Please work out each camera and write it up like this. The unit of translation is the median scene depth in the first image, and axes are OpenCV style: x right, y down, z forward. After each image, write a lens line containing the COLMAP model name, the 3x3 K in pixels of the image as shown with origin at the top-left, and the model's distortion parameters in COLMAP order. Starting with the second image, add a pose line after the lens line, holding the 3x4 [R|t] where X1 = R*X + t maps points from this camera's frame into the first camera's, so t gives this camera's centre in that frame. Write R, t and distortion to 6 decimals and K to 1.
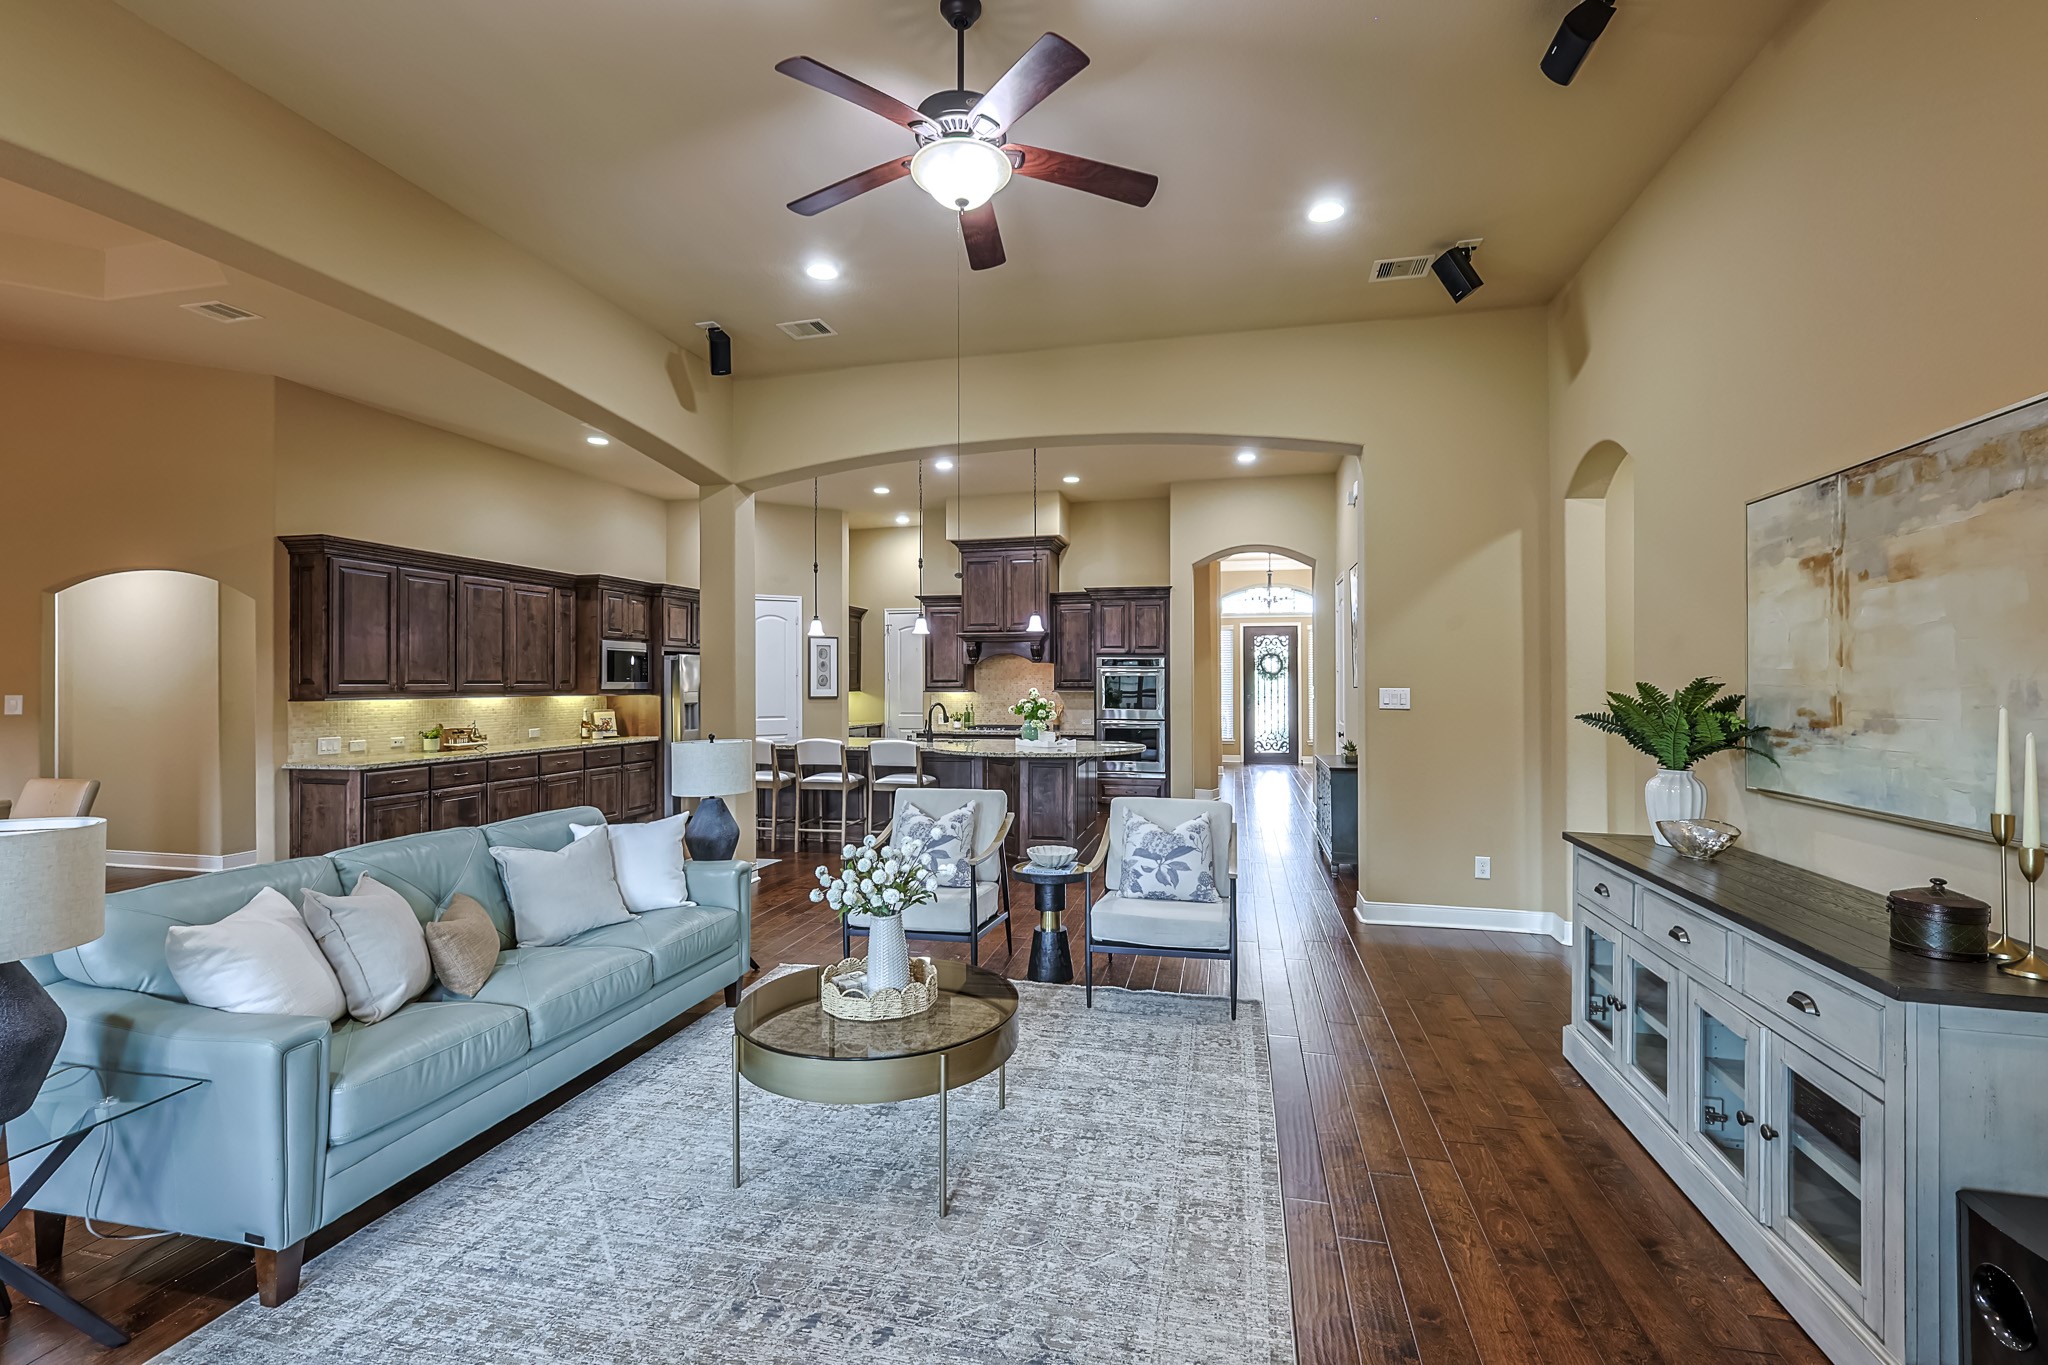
lens RADIAL K [[897.6, 0, 1024.2], [0, 897.6, 676.2], [0, 0, 1]] dist [0.001043, 0.000158]
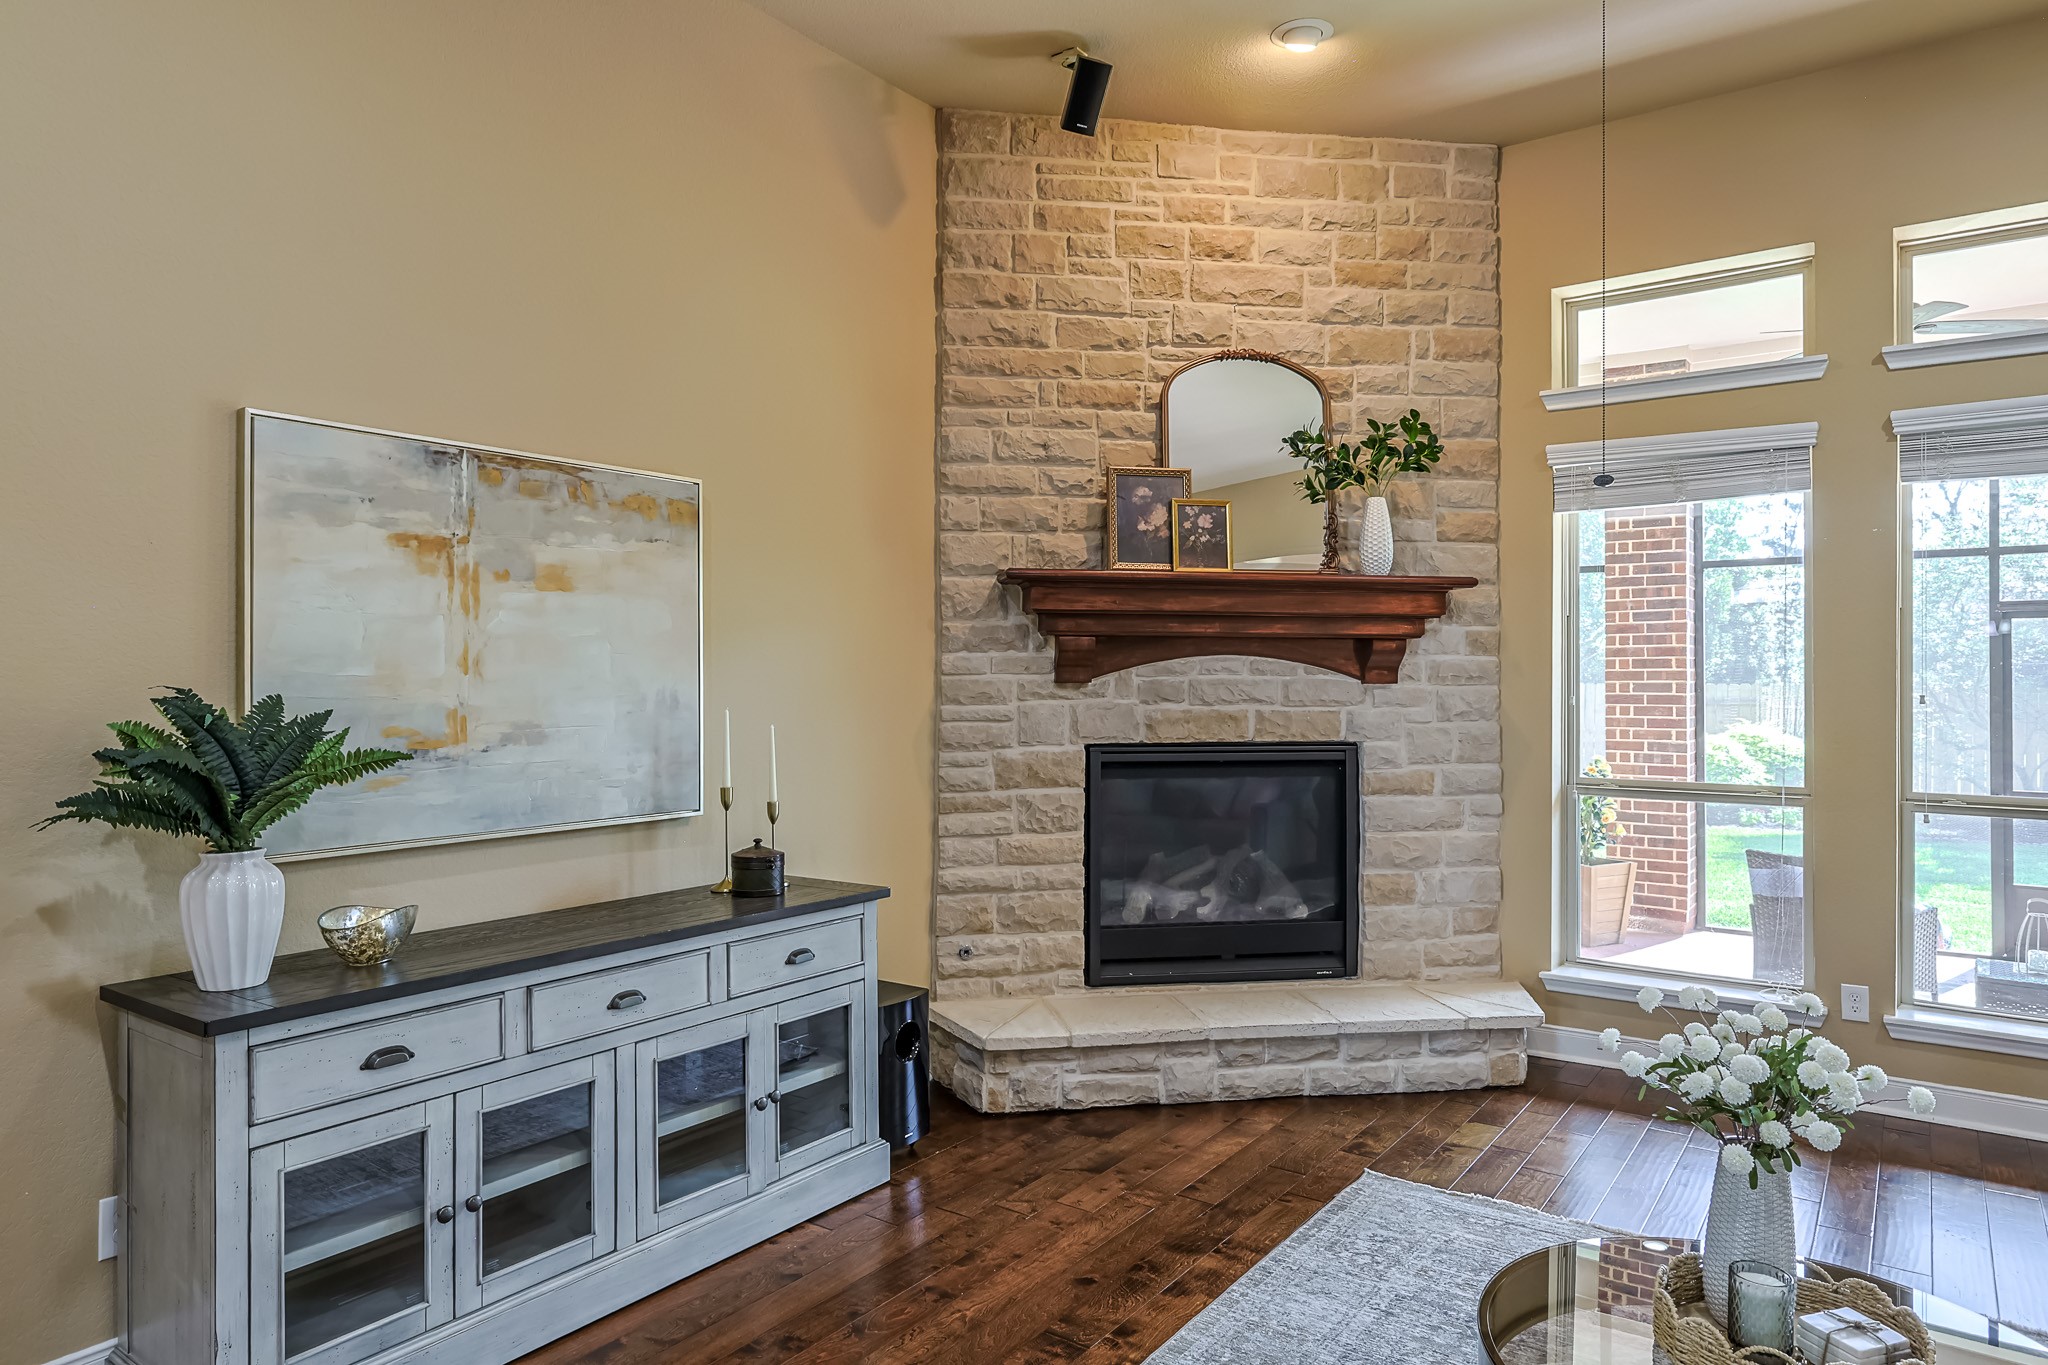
lens RADIAL K [[1254.3, 0, 1025.5], [0, 1254.3, 670.9], [0, 0, 1]] dist [0.000539, 0.000830]
pose [[-0.923958, 0.003428, 0.382478, -0.013040], [-0.002103, 0.999899, -0.014042, 0.000515], [-0.382488, -0.013778, -0.923858, 0.573140]]
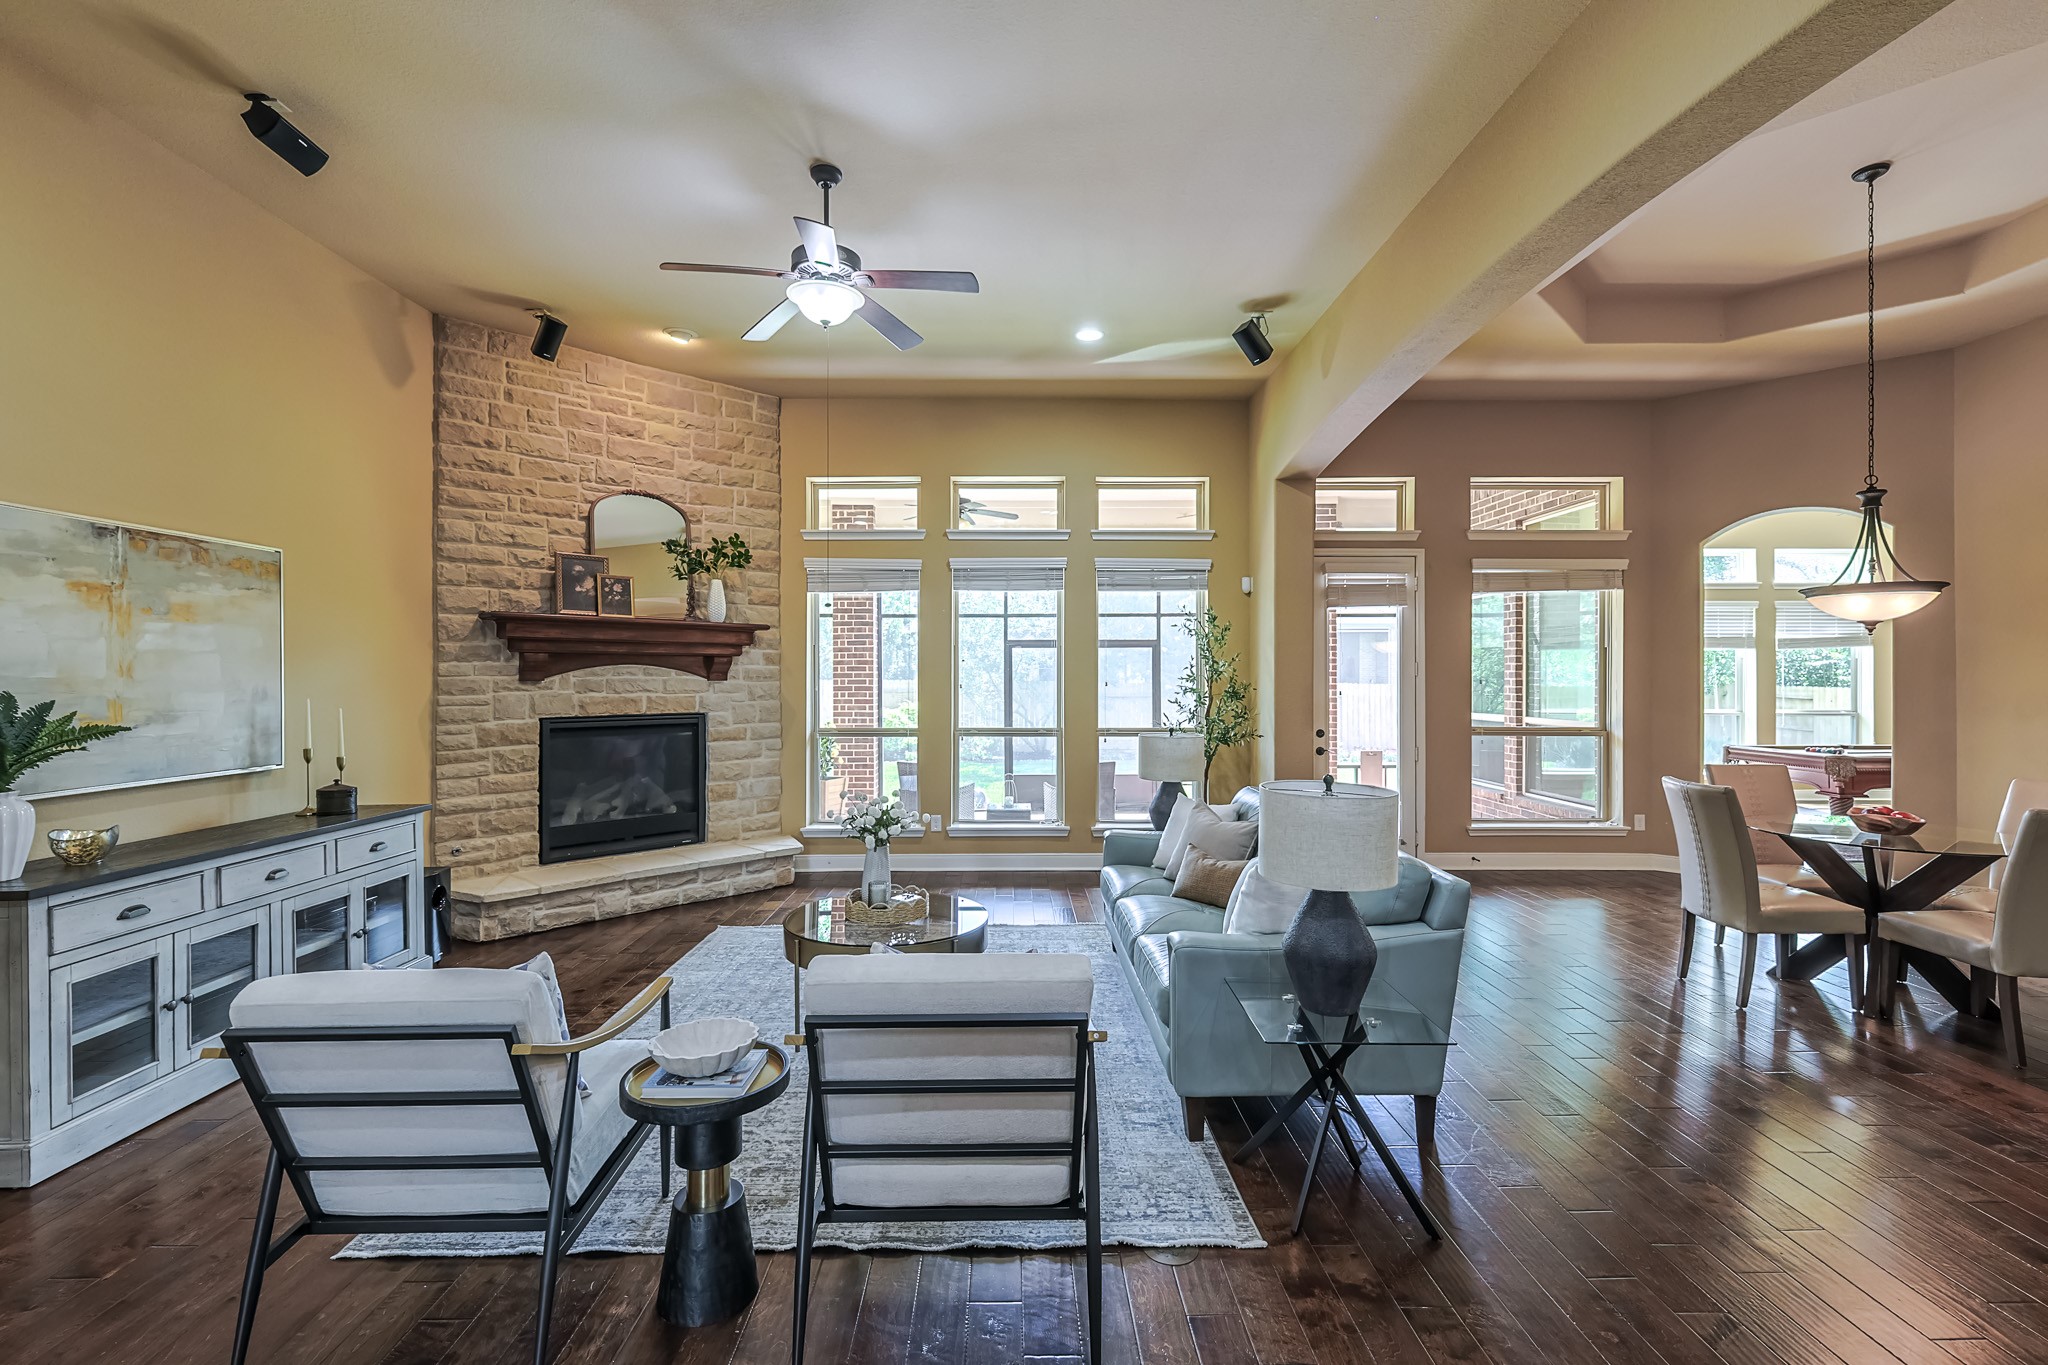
lens RADIAL K [[897.6, 0, 1024.2], [0, 897.6, 676.2], [0, 0, 1]] dist [0.001043, 0.000158]
pose [[-0.969450, 0.003220, -0.245268, -0.008067], [0.005408, 0.999951, -0.008250, 0.001820], [0.245230, -0.009324, -0.969420, 0.771750]]
